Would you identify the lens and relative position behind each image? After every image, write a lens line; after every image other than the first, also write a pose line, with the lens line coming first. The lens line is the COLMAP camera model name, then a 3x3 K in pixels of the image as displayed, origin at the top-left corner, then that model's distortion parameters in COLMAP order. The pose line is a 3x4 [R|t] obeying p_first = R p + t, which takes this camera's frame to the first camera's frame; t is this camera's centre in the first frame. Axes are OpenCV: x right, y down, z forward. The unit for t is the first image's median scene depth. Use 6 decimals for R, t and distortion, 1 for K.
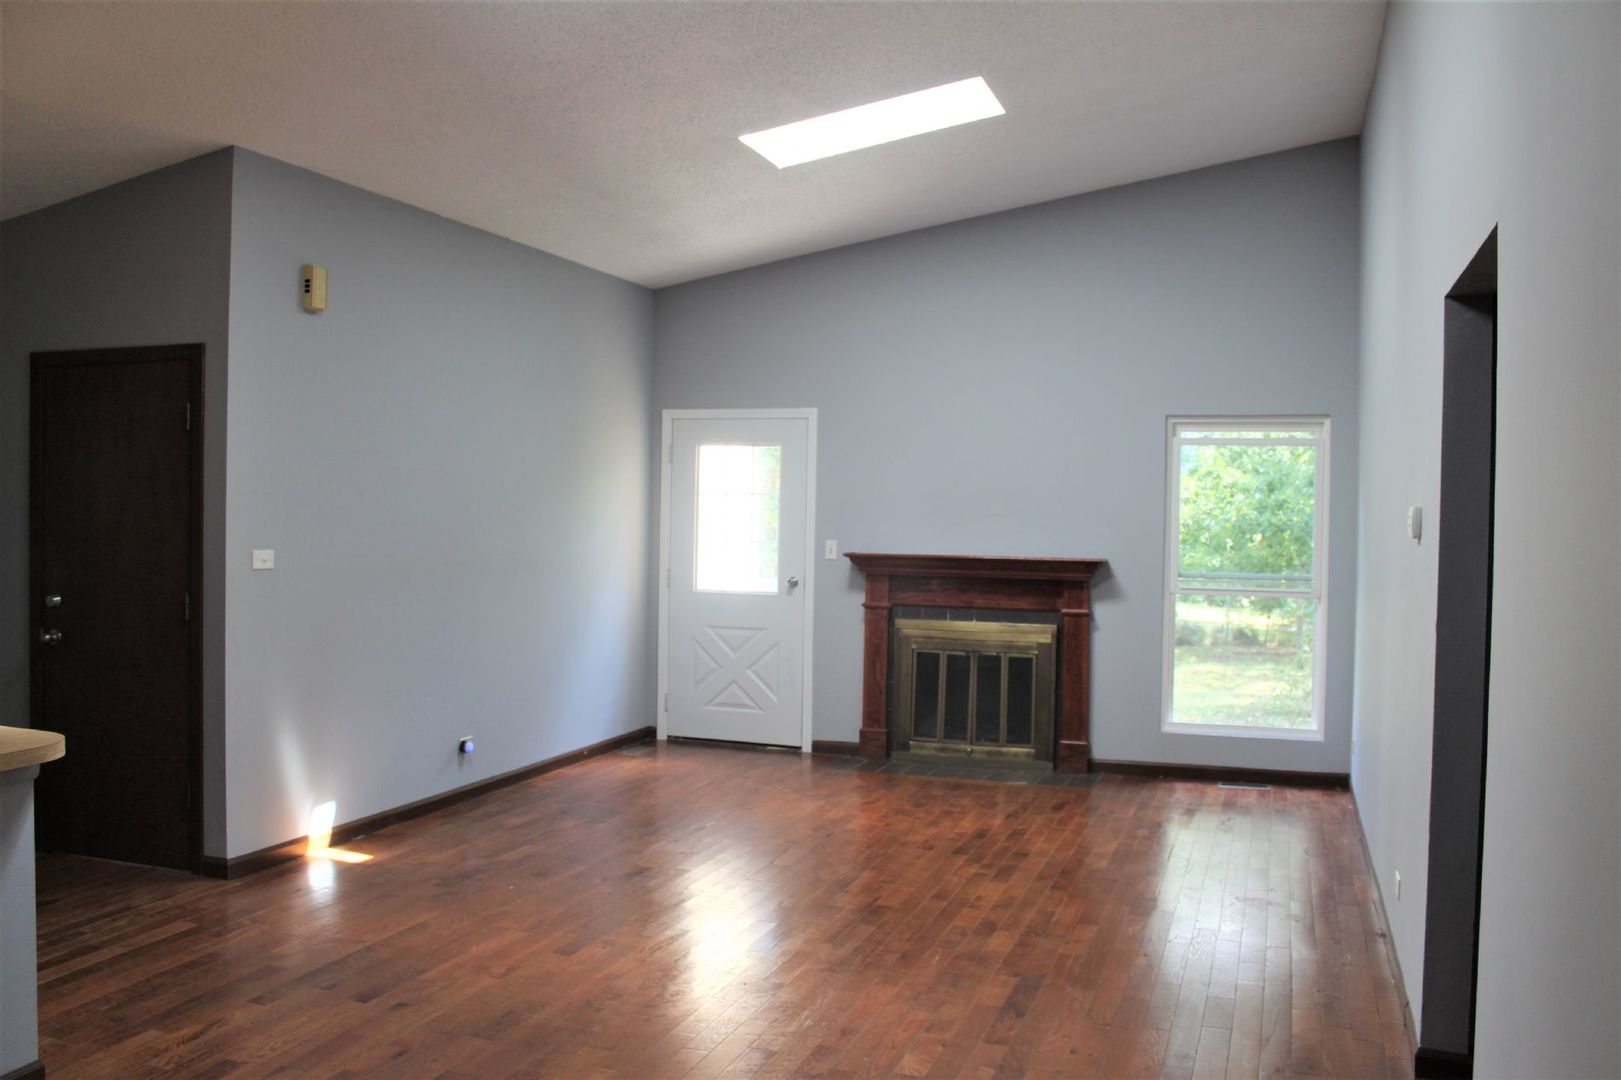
lens RADIAL K [[1365.6, 0, 810.5], [0, 1365.6, 540.0], [0, 0, 1]] dist [-0.152851, 0.134701]
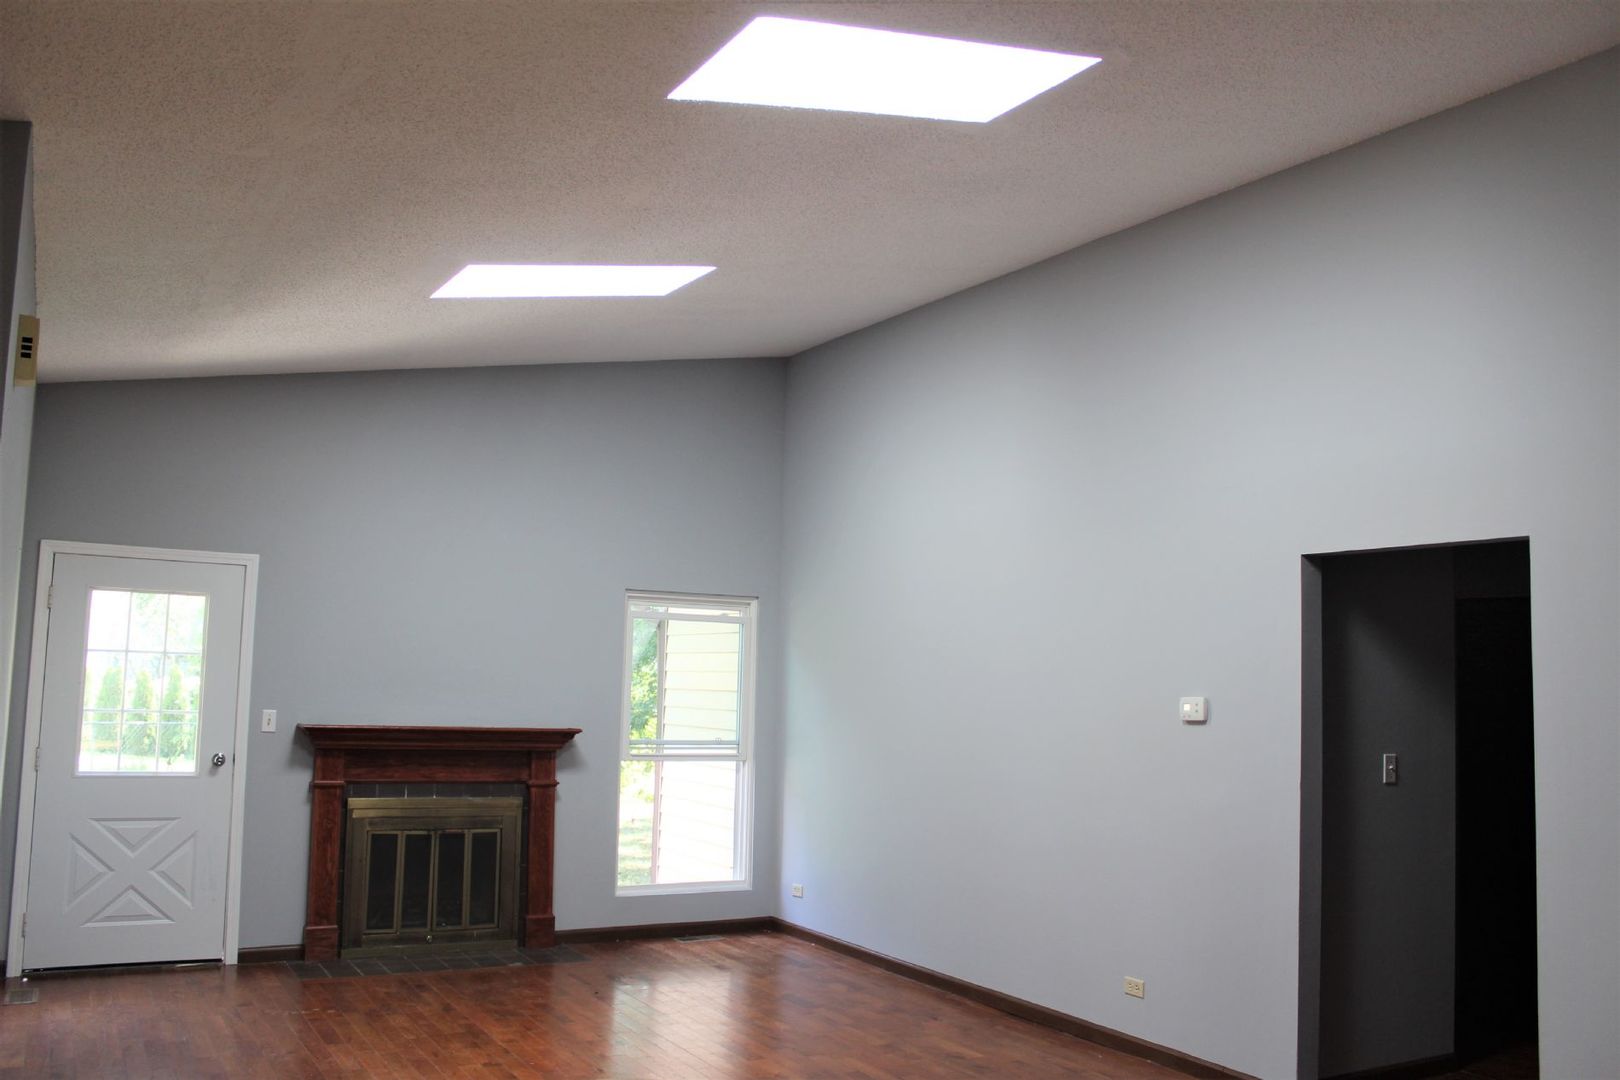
lens RADIAL K [[1364.7, 0, 810.0], [0, 1364.7, 540.0], [0, 0, 1]] dist [-0.152851, 0.134701]
pose [[0.651455, 0.080464, 0.754408, -0.419585], [-0.000906, 0.994442, -0.105283, -0.018494], [-0.758687, 0.067904, 0.647907, 0.198805]]
